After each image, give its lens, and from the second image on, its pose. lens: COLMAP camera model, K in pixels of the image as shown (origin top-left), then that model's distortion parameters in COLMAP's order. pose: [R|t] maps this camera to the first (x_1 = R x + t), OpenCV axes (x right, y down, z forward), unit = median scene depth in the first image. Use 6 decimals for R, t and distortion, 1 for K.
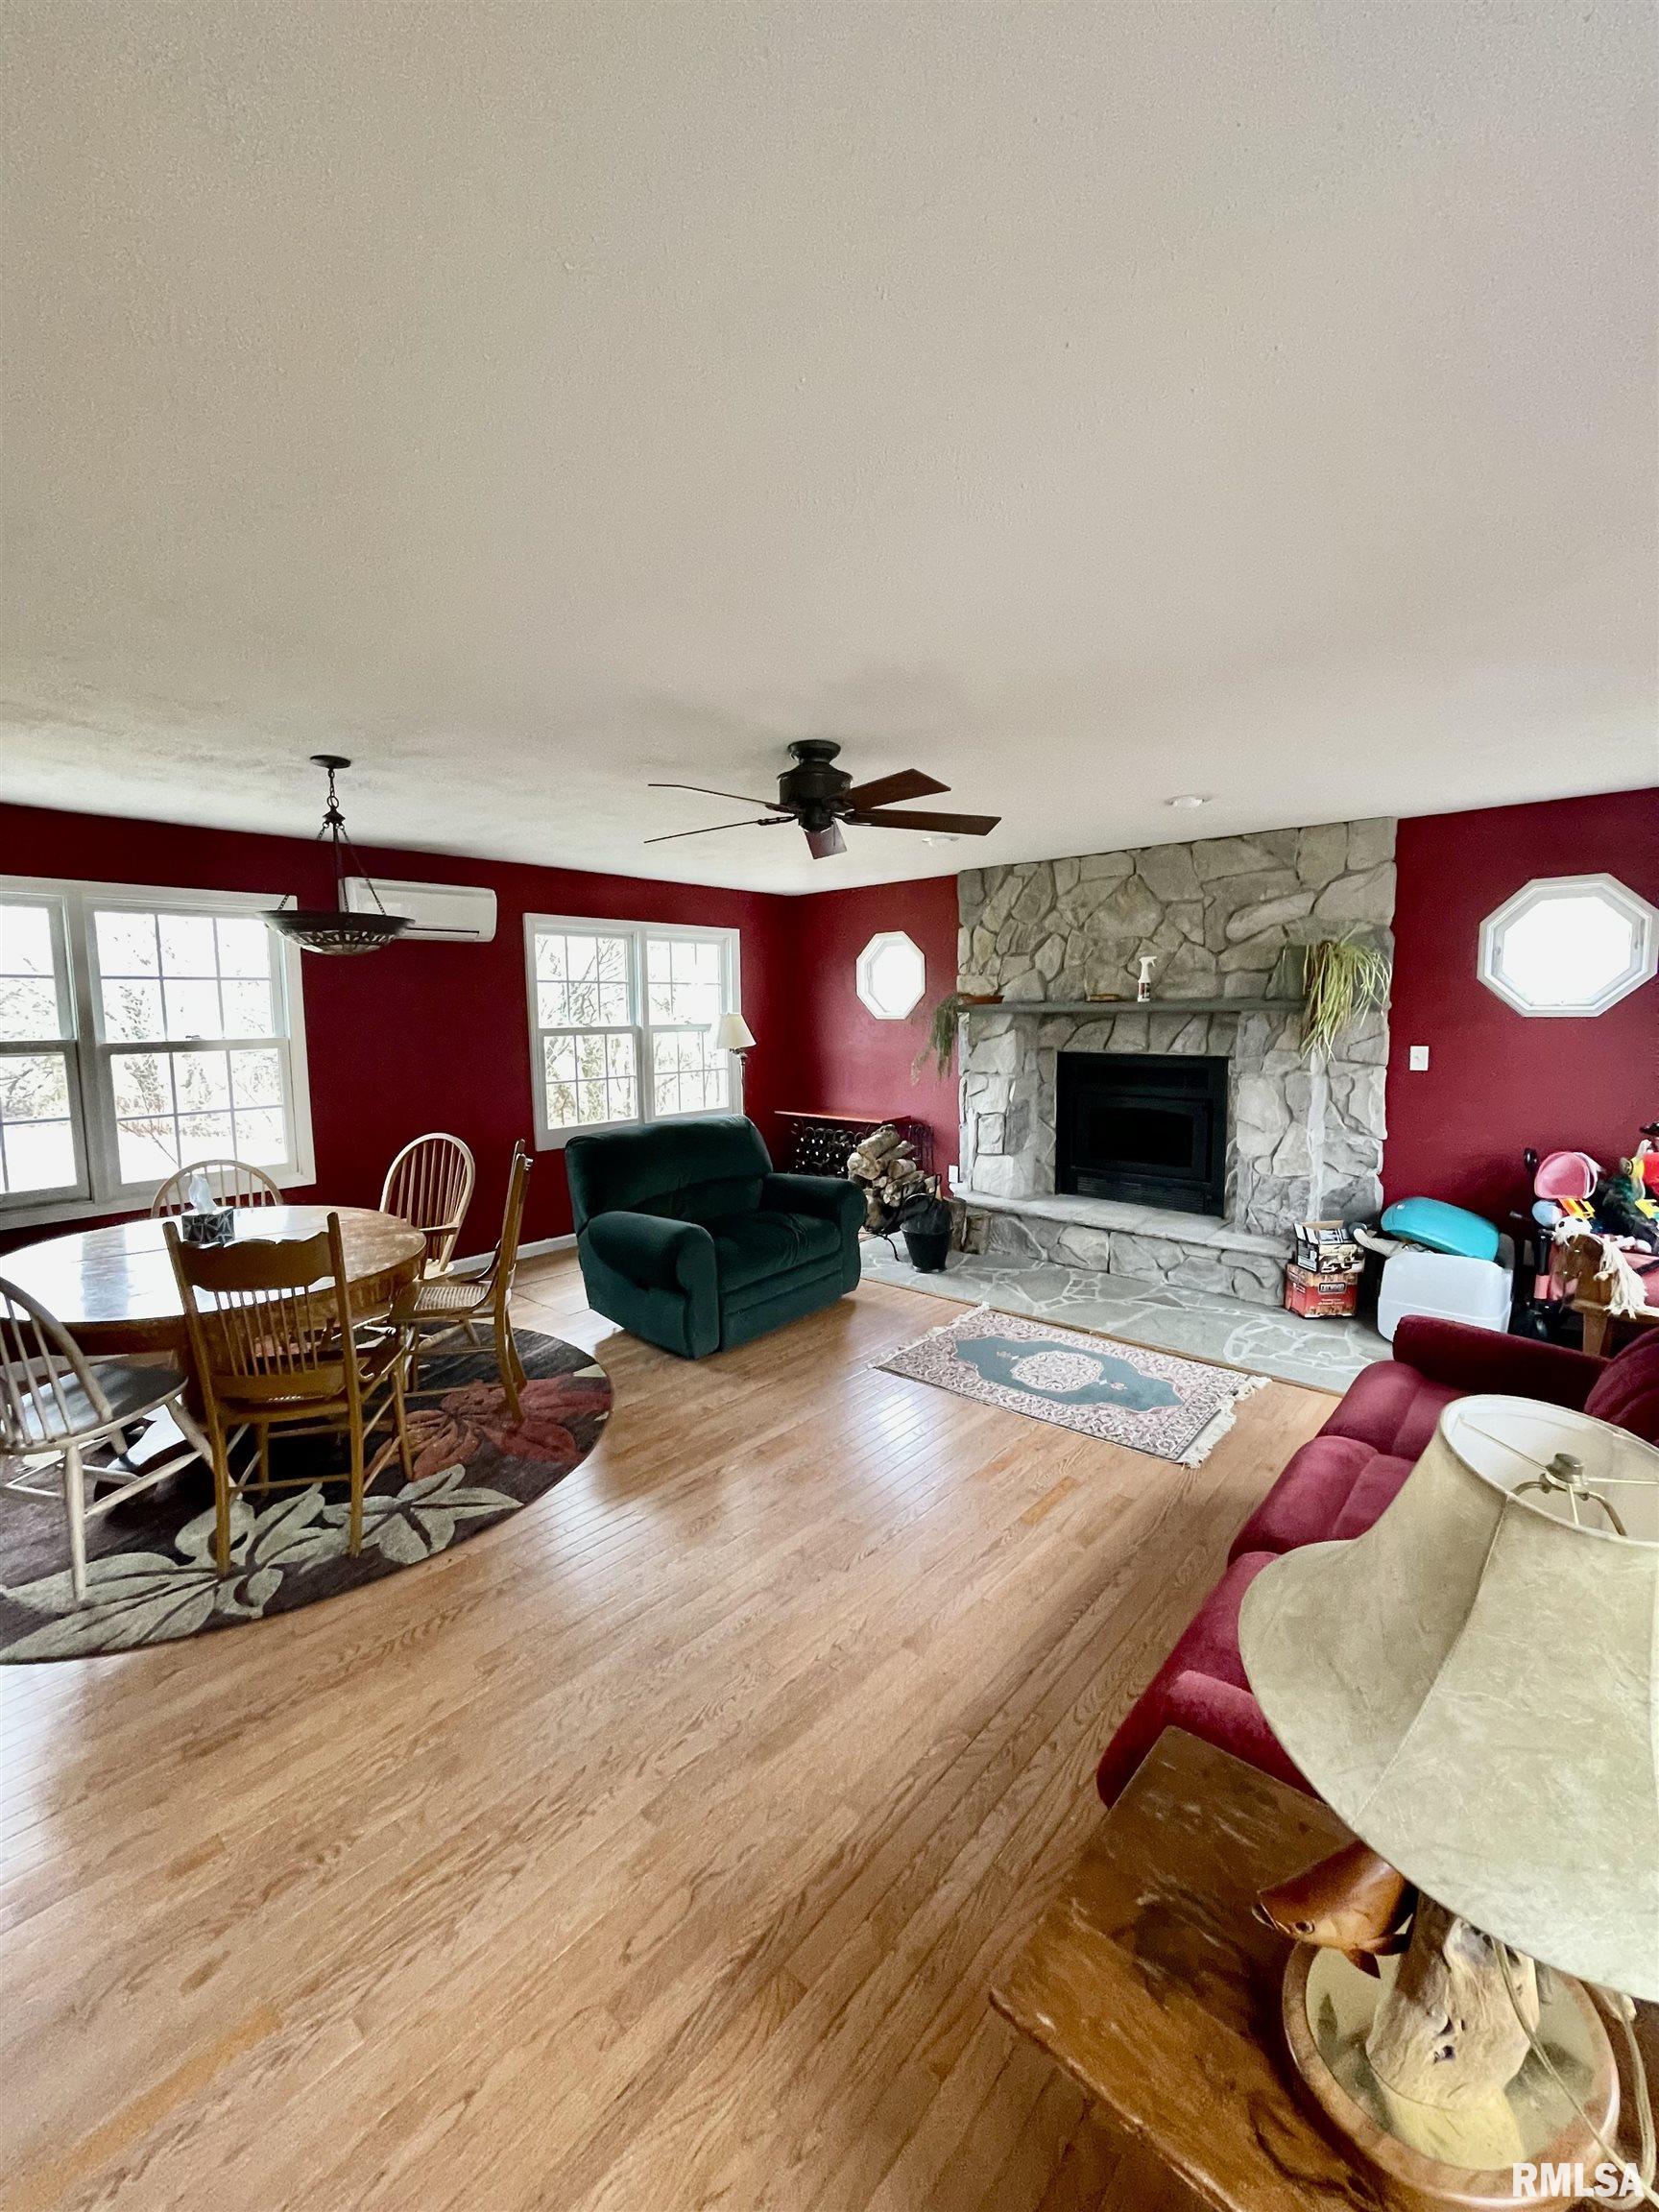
lens RADIAL K [[892.0, 0, 831.1], [0, 892.0, 1100.7], [0, 0, 1]] dist [-0.002499, 0.000663]
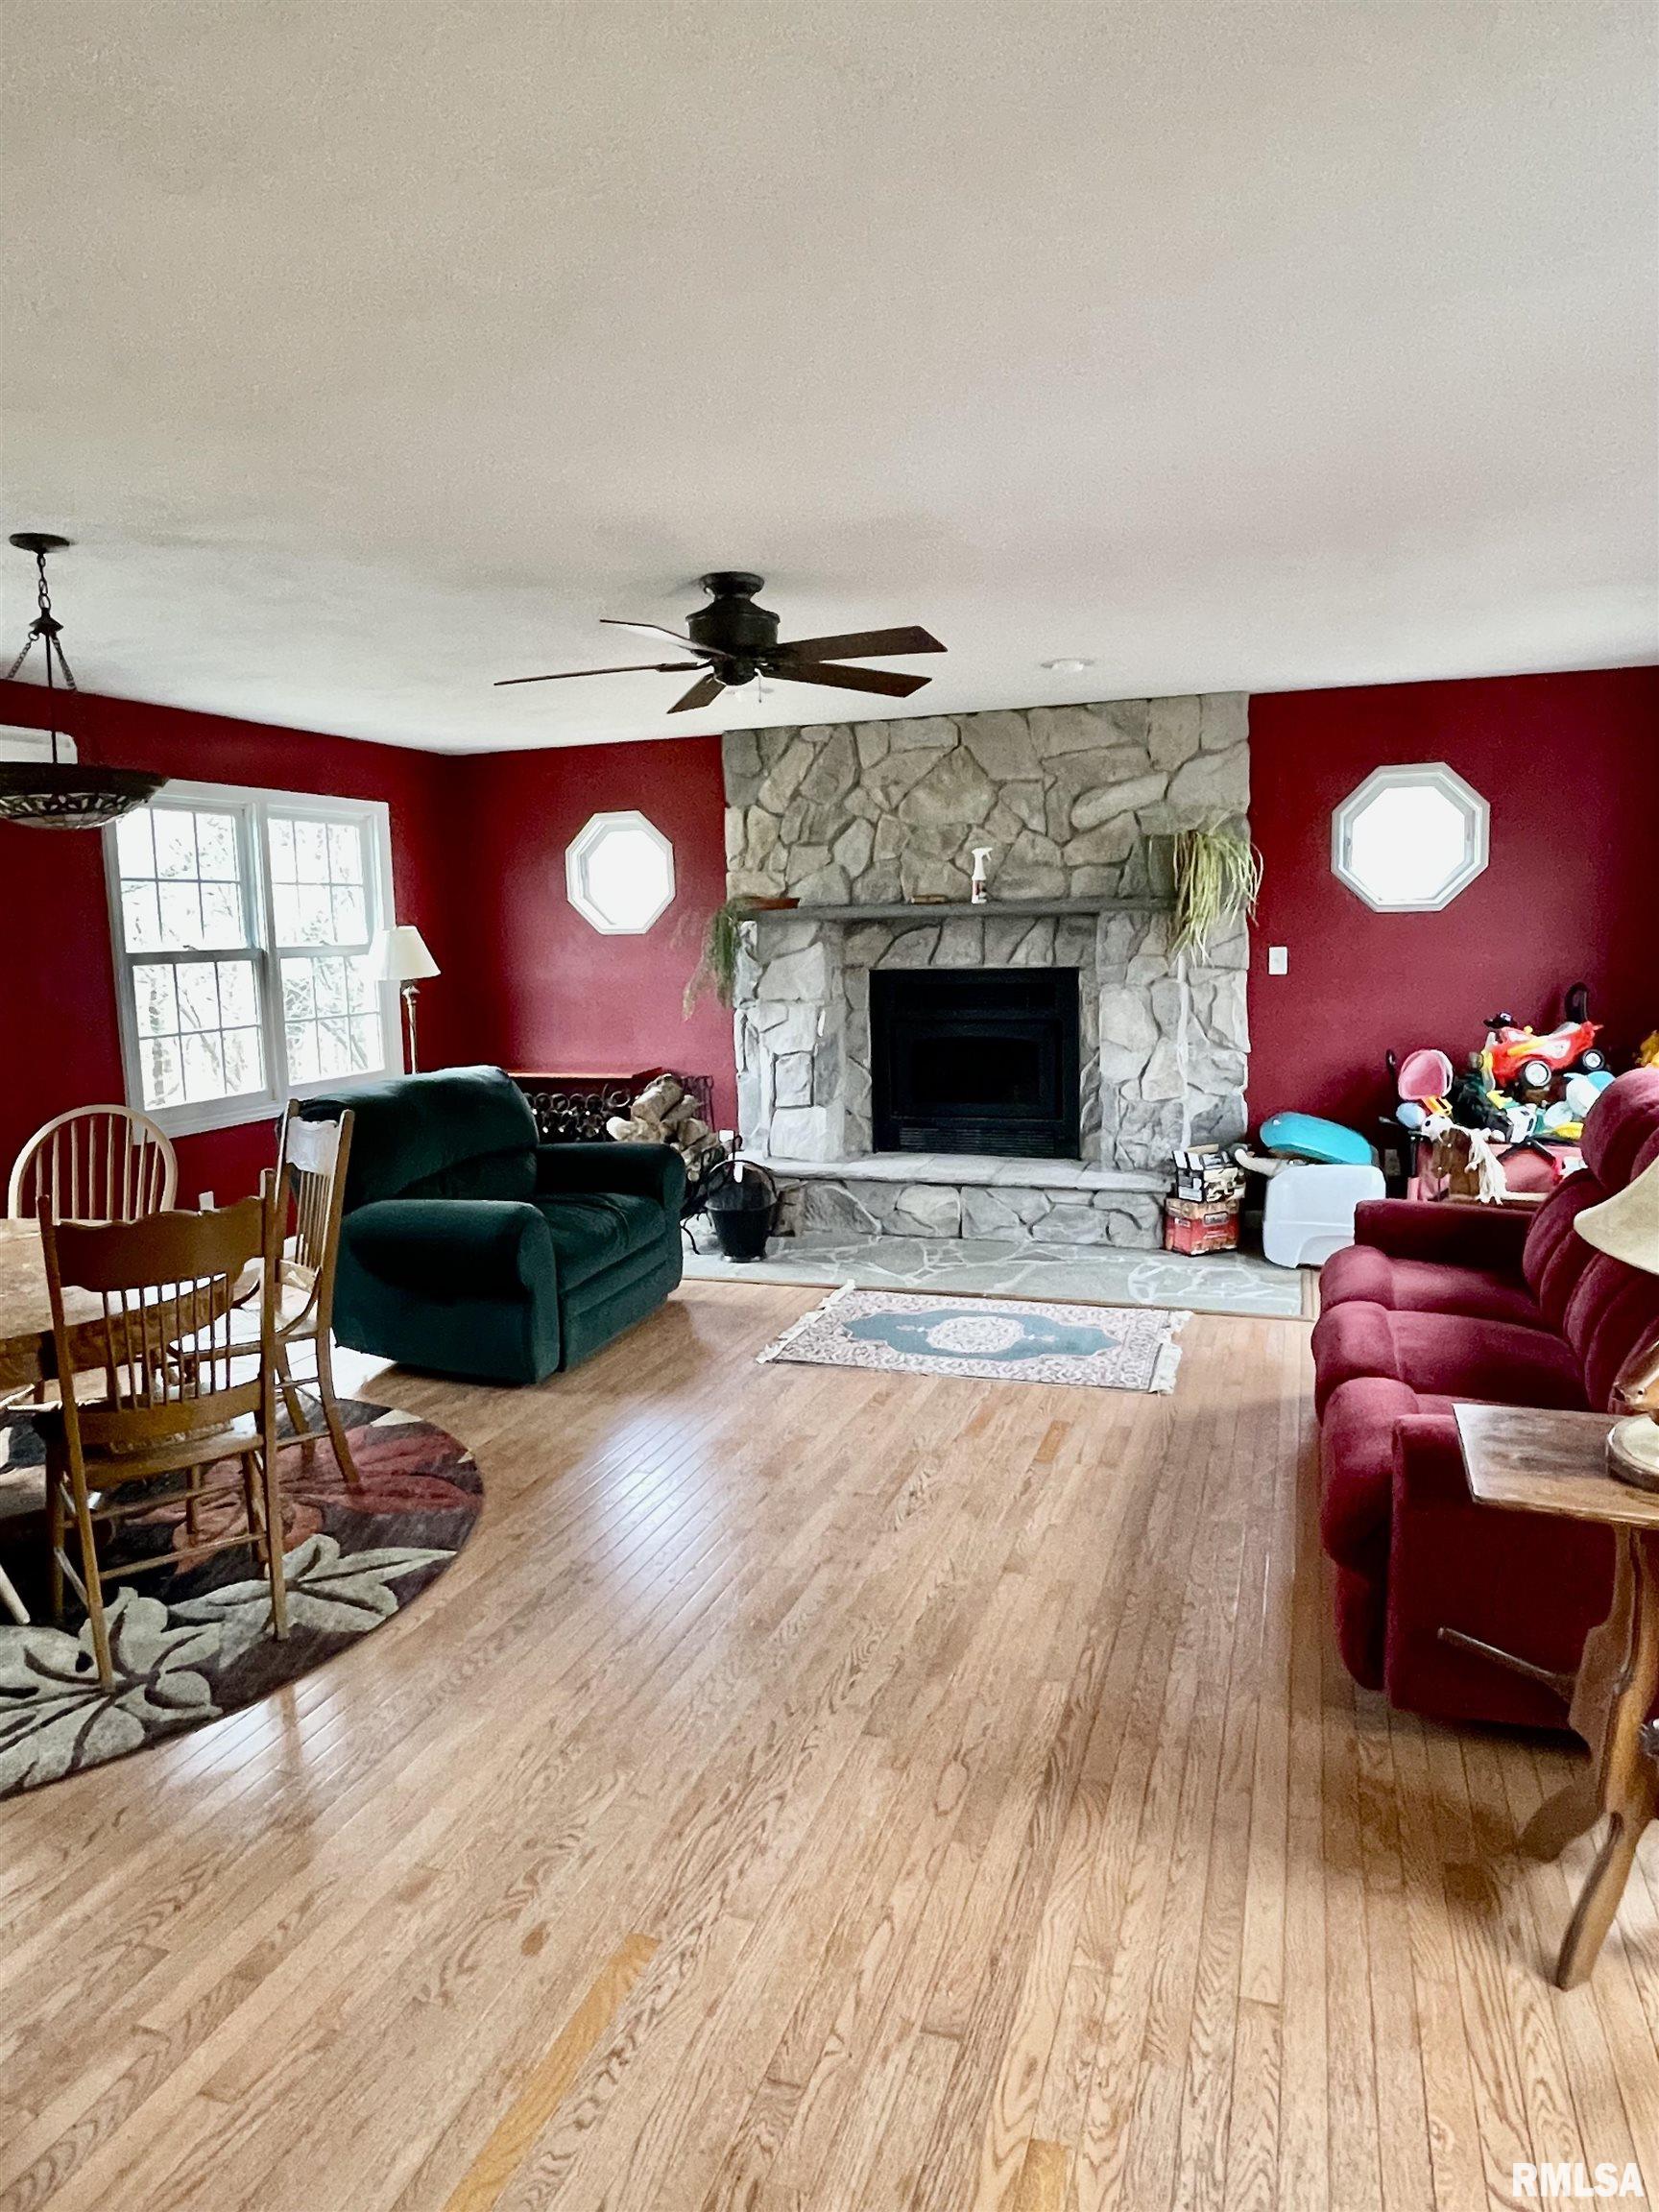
lens RADIAL K [[1378.2, 0, 827.5], [0, 1378.2, 1104.0], [0, 0, 1]] dist [0.017715, -0.014119]
pose [[0.927242, -0.060861, 0.369484, -0.284045], [0.054199, 0.998126, 0.028396, 0.032085], [-0.370520, -0.006305, 0.928803, -0.133283]]
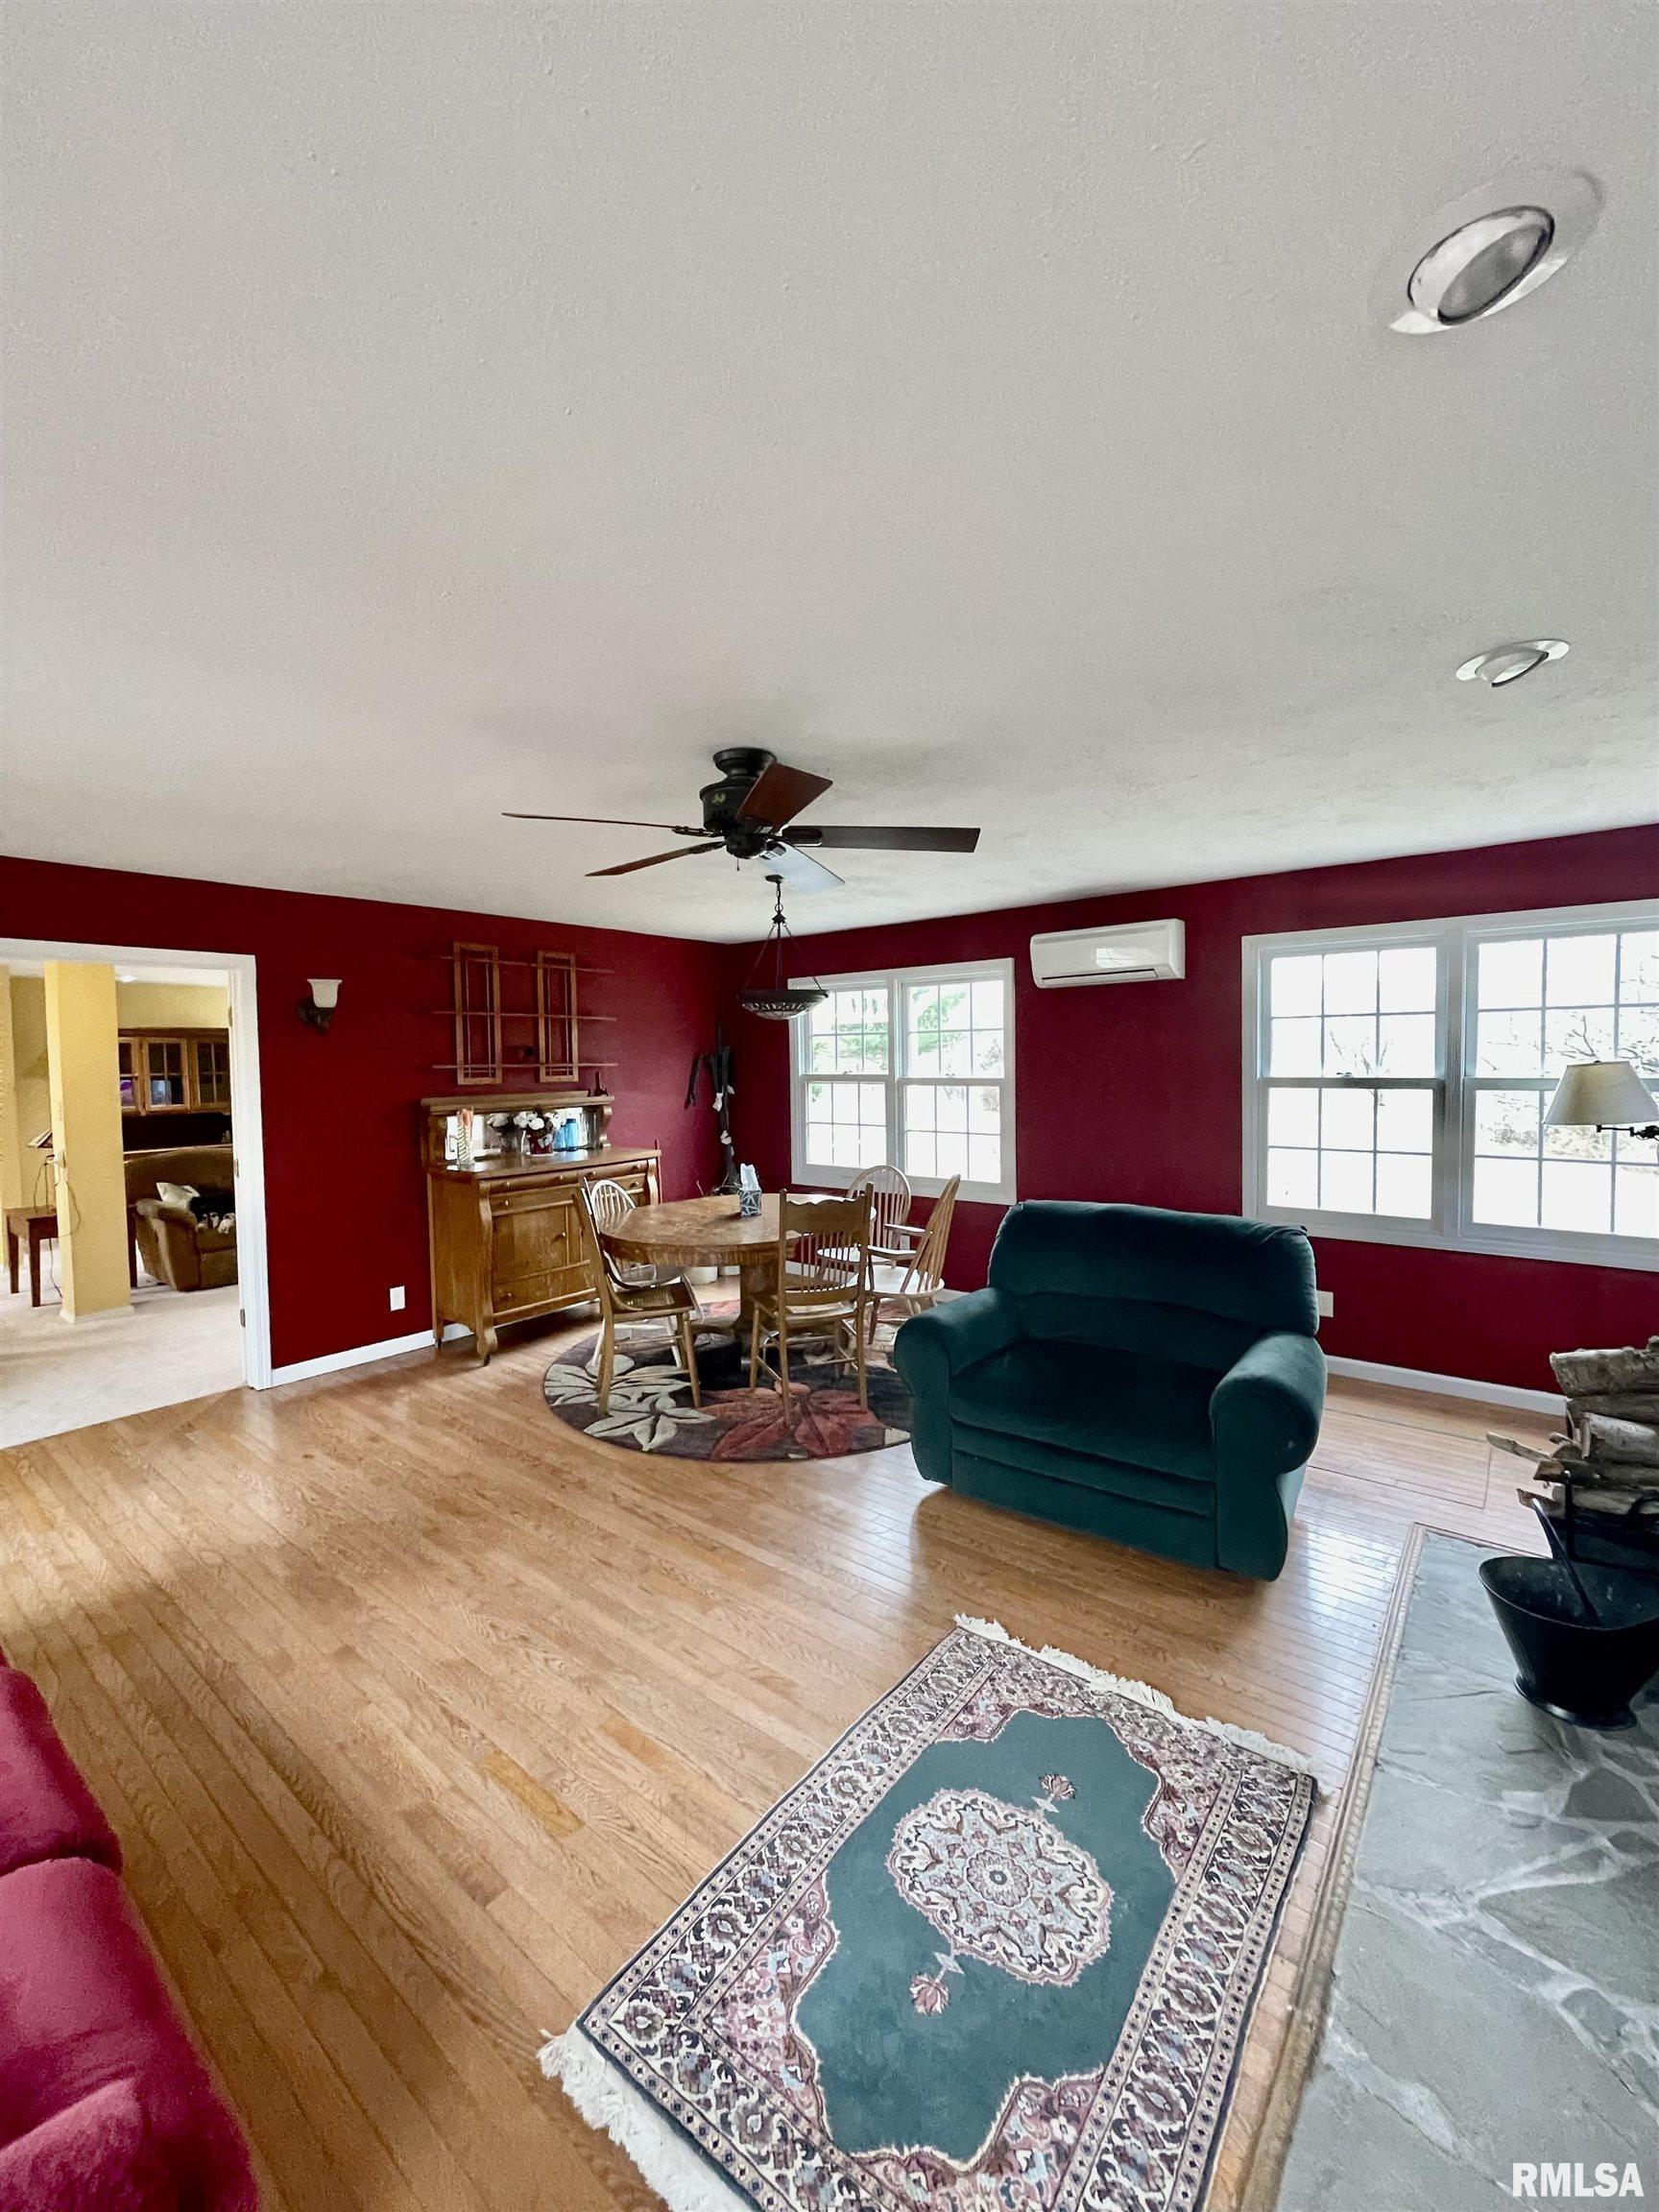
lens RADIAL K [[892.0, 0, 814.9], [0, 892.0, 1101.6], [0, 0, 1]] dist [-0.002499, 0.000663]
pose [[0.036820, 0.062714, -0.997352, 0.550295], [-0.090853, 0.994106, 0.059156, -0.085401], [0.995183, 0.088434, 0.042301, 0.697028]]
